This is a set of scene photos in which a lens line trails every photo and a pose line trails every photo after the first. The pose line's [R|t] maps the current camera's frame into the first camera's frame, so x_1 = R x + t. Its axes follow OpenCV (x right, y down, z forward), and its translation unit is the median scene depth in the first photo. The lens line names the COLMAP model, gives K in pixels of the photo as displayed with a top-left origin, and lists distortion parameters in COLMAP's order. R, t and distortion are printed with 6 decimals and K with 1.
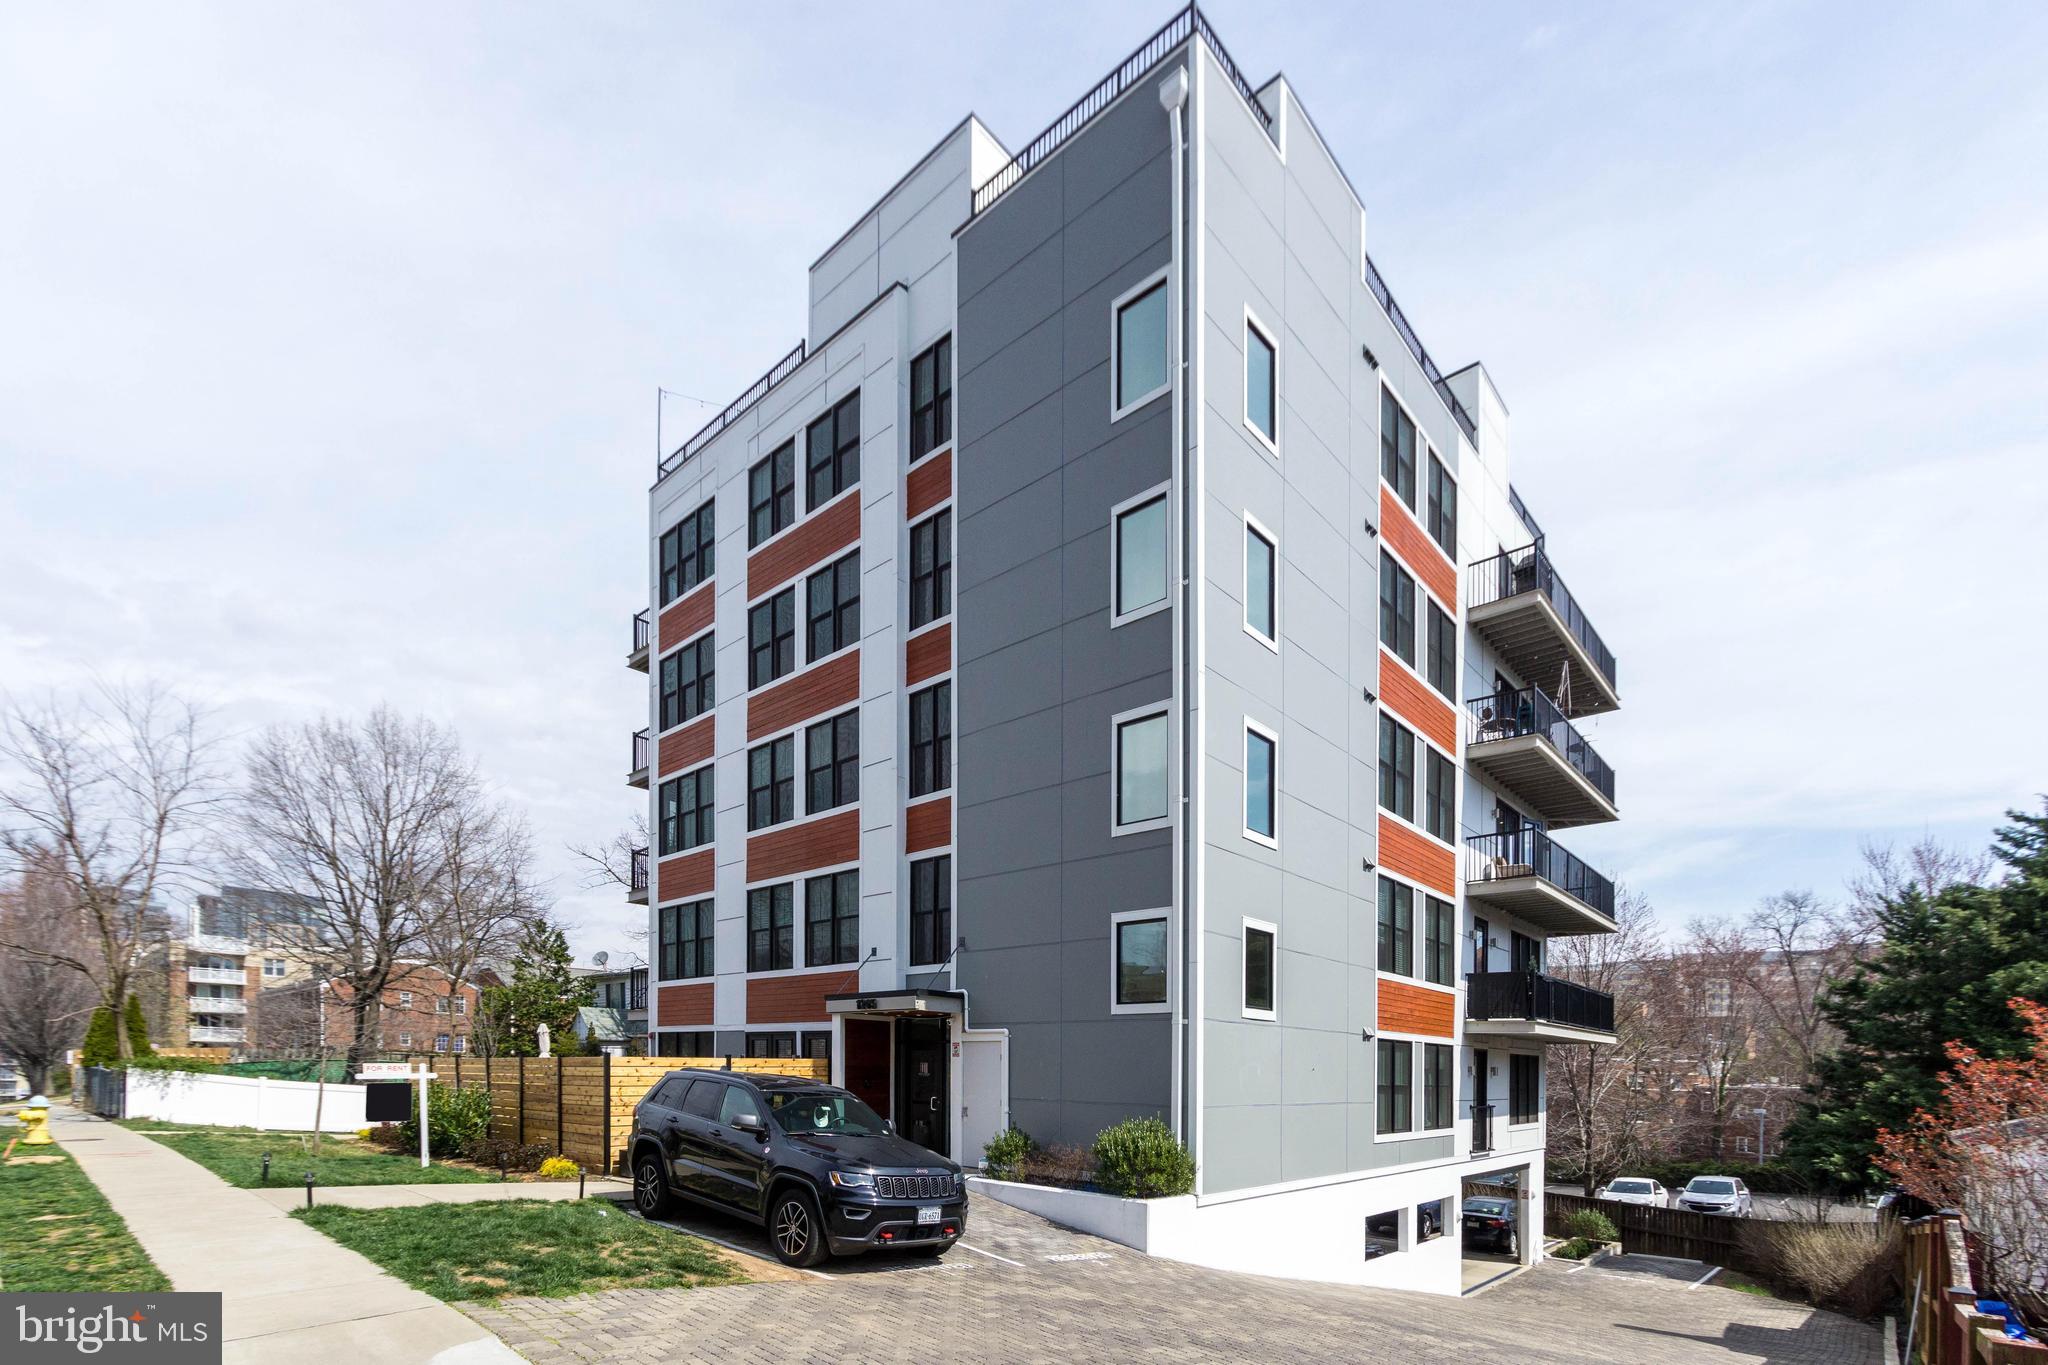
lens RADIAL K [[901.2, 0, 1024.0], [0, 901.2, 682.5], [0, 0, 1]] dist [-0.001289, -0.000220]
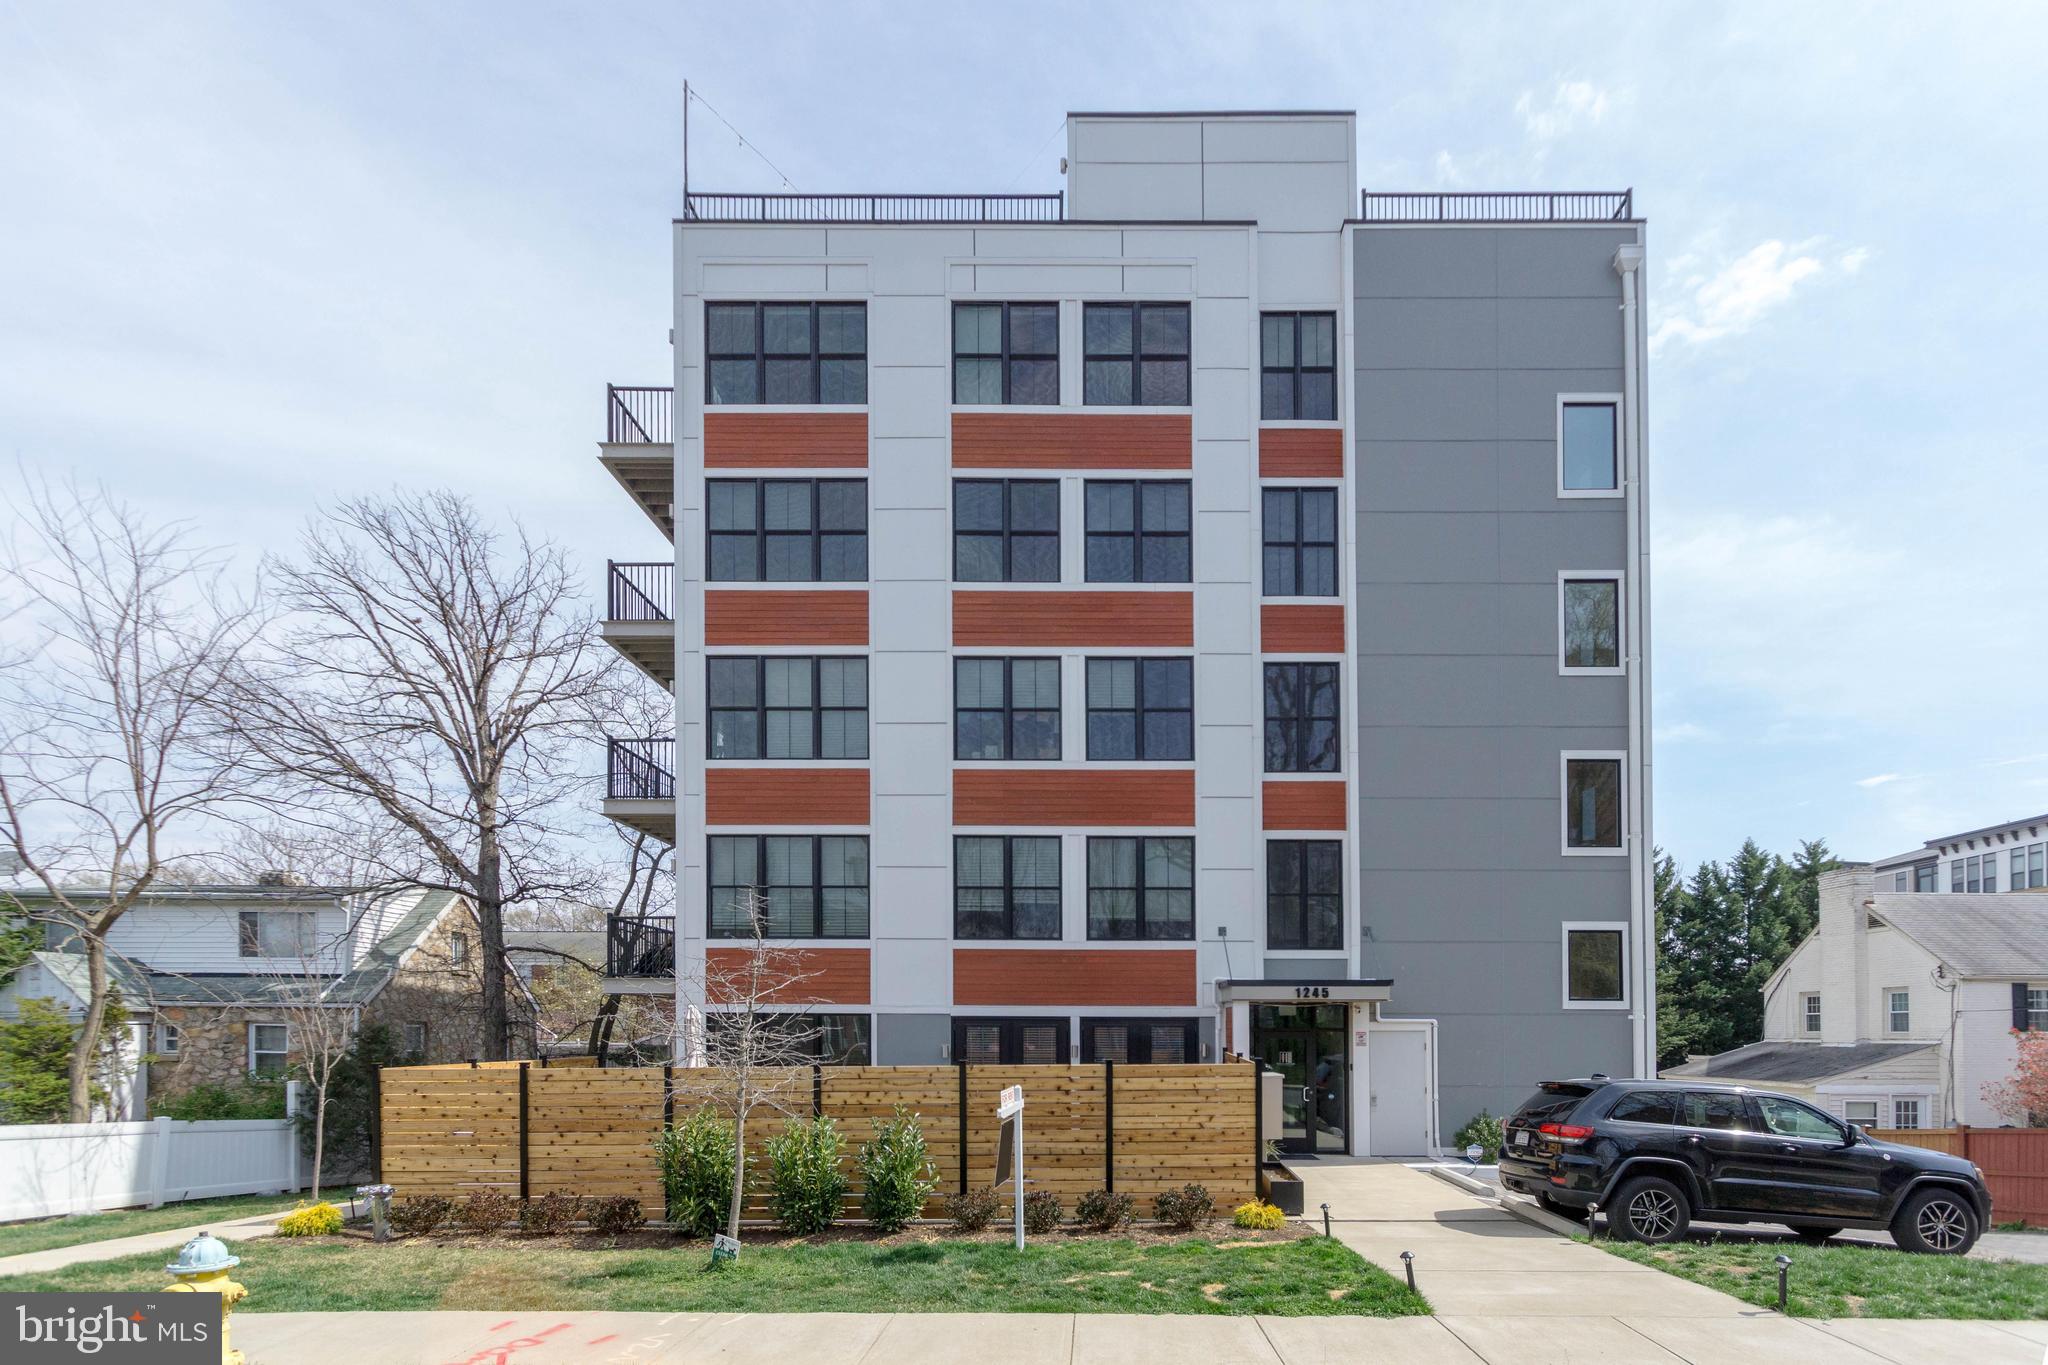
lens RADIAL K [[901.2, 0, 1024.0], [0, 901.2, 682.5], [0, 0, 1]] dist [-0.001289, -0.000220]
pose [[0.738136, 0.244698, 0.628711, -0.808551], [-0.256212, 0.963761, -0.074297, 0.151758], [-0.624108, -0.106242, 0.774082, 0.388537]]
